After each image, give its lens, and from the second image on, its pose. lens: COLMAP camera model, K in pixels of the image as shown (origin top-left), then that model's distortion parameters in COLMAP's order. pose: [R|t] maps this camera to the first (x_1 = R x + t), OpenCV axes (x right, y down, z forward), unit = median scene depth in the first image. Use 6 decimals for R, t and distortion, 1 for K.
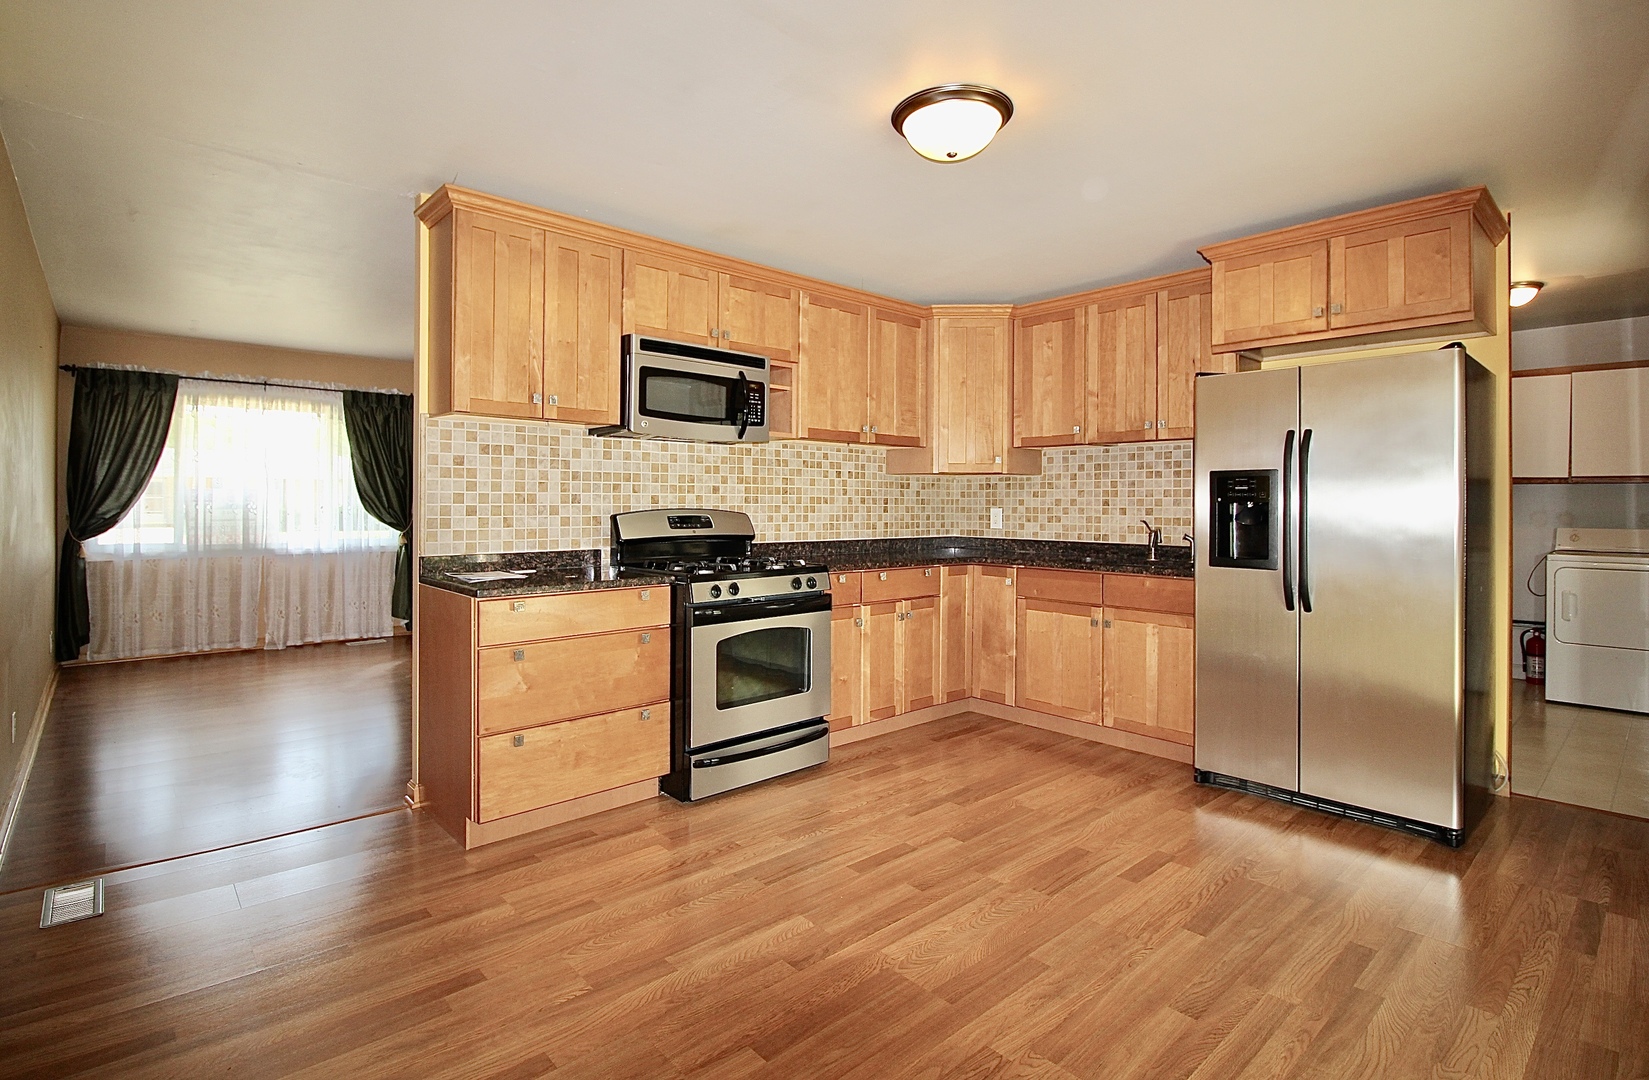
lens RADIAL K [[782.3, 0, 787.7], [0, 782.3, 500.9], [0, 0, 1]] dist [-0.000985, -0.000950]
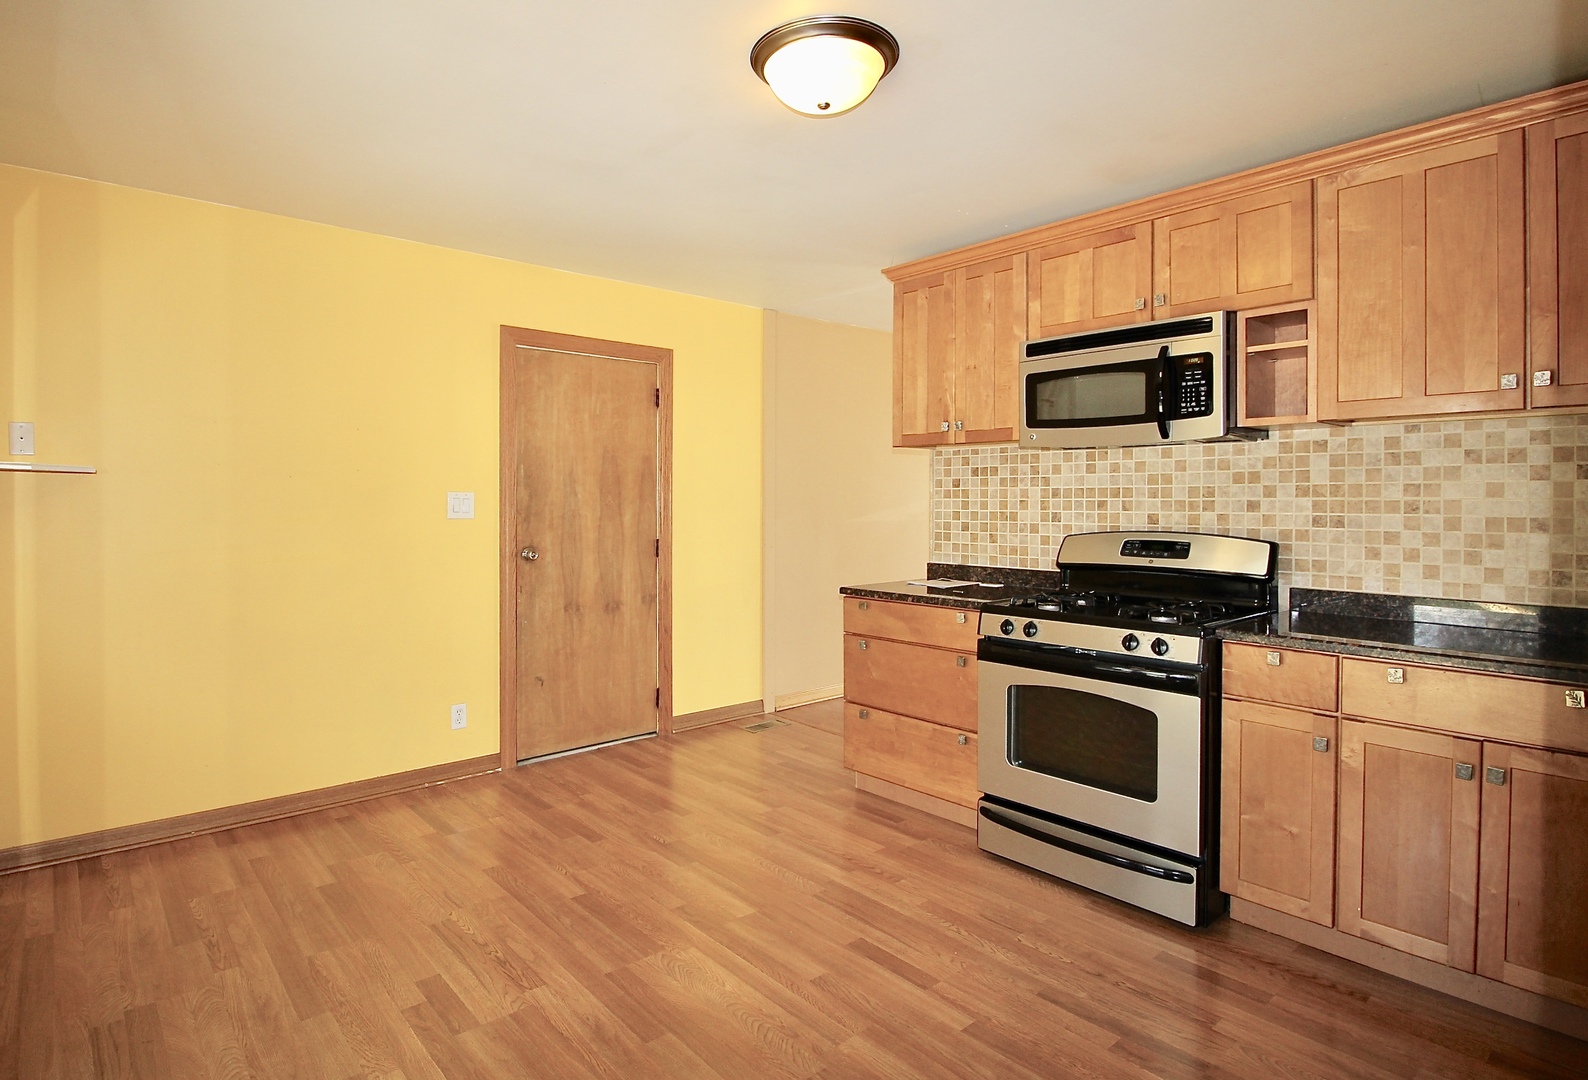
lens RADIAL K [[859.0, 0, 790.1], [0, 859.0, 506.8], [0, 0, 1]] dist [-0.002061, -0.000346]
pose [[0.008346, 0.005750, -0.999949, 0.769999], [0.003385, 0.999978, 0.005778, -0.022179], [0.999959, -0.003433, 0.008326, 0.667946]]
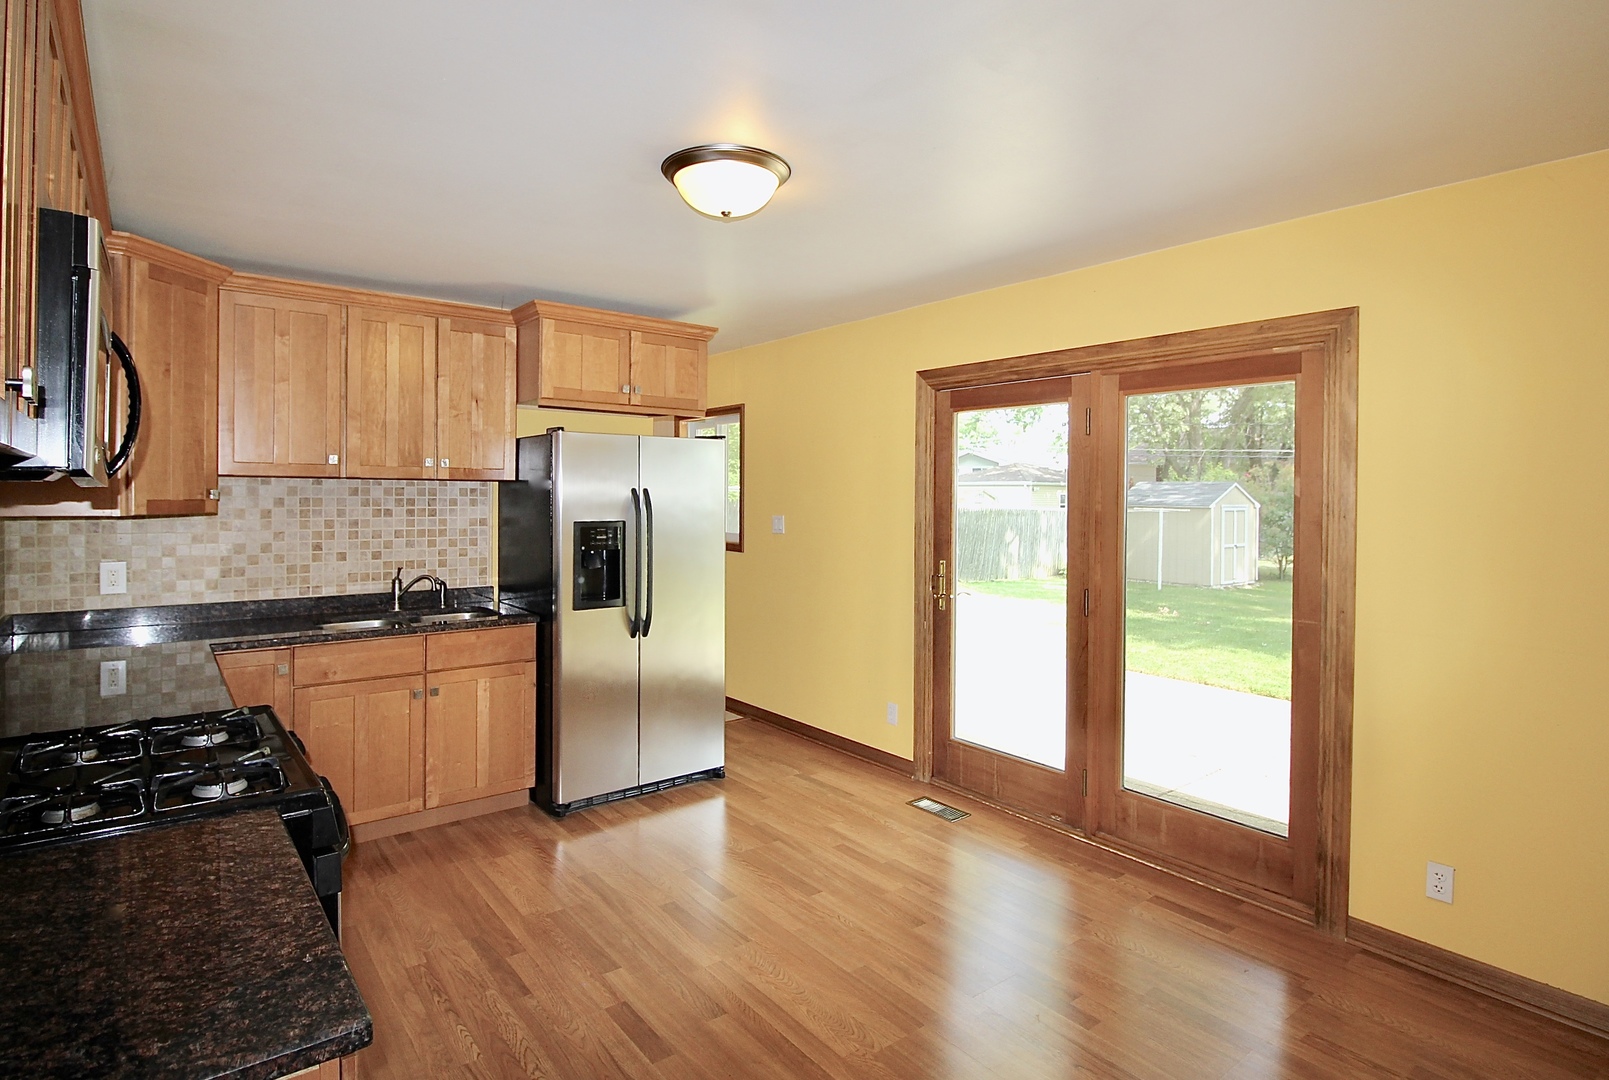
lens RADIAL K [[829.4, 0, 800.5], [0, 829.4, 501.4], [0, 0, 1]] dist [0.000376, 0.000098]
pose [[0.062110, -0.010838, 0.998010, -0.540461], [-0.010106, 0.999883, 0.011487, -0.077340], [-0.998018, -0.010799, 0.061993, 0.590828]]
